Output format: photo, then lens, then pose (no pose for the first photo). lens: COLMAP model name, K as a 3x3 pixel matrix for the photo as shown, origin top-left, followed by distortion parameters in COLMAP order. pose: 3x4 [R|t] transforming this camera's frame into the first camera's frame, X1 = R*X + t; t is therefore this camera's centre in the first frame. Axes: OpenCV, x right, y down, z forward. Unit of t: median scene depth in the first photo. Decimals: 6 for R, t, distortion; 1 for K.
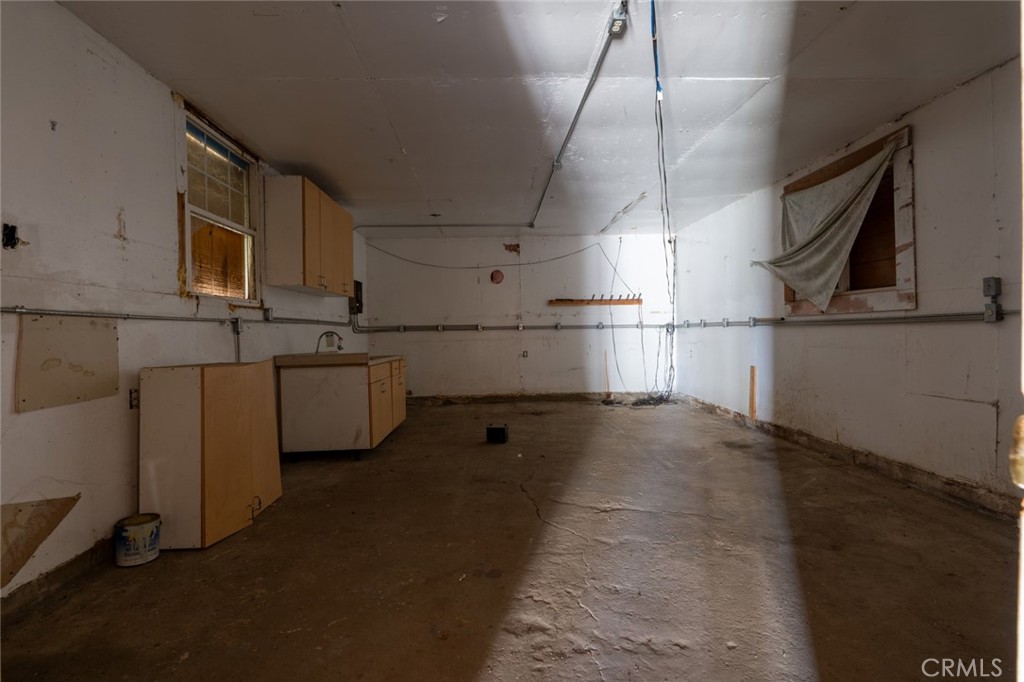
lens RADIAL K [[505.1, 0, 515.2], [0, 505.1, 336.1], [0, 0, 1]] dist [-0.007263, 0.003704]
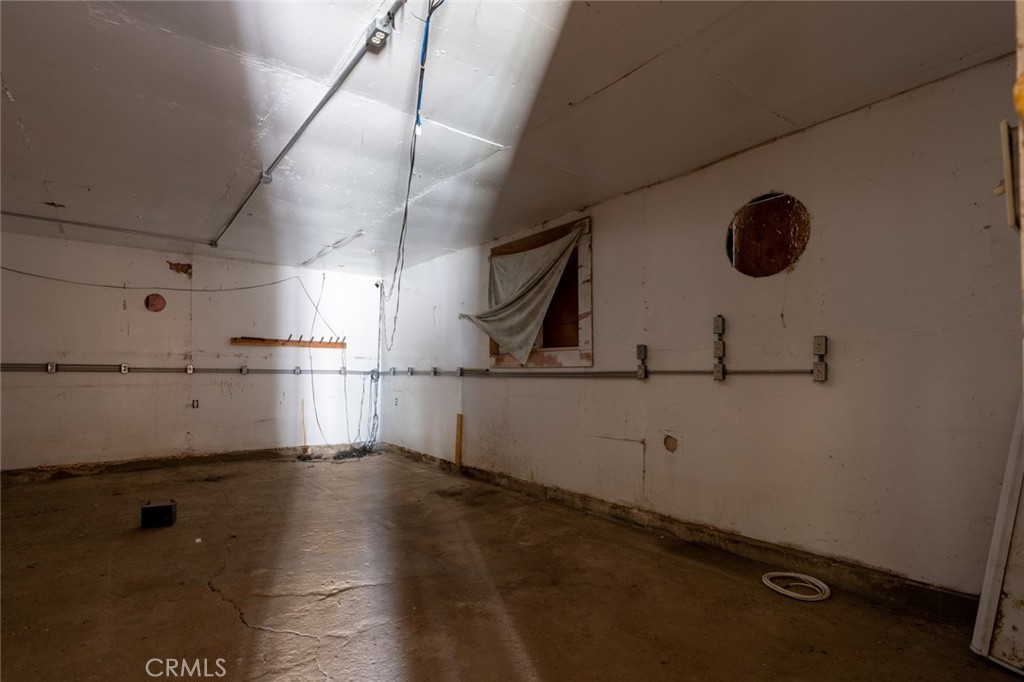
lens RADIAL K [[505.1, 0, 514.5], [0, 505.1, 362.3], [0, 0, 1]] dist [-0.007263, 0.003704]
pose [[0.805102, 0.035266, 0.592087, -0.073575], [-0.016407, 0.999173, -0.037203, -0.013030], [-0.592909, 0.020238, 0.805015, 0.109756]]
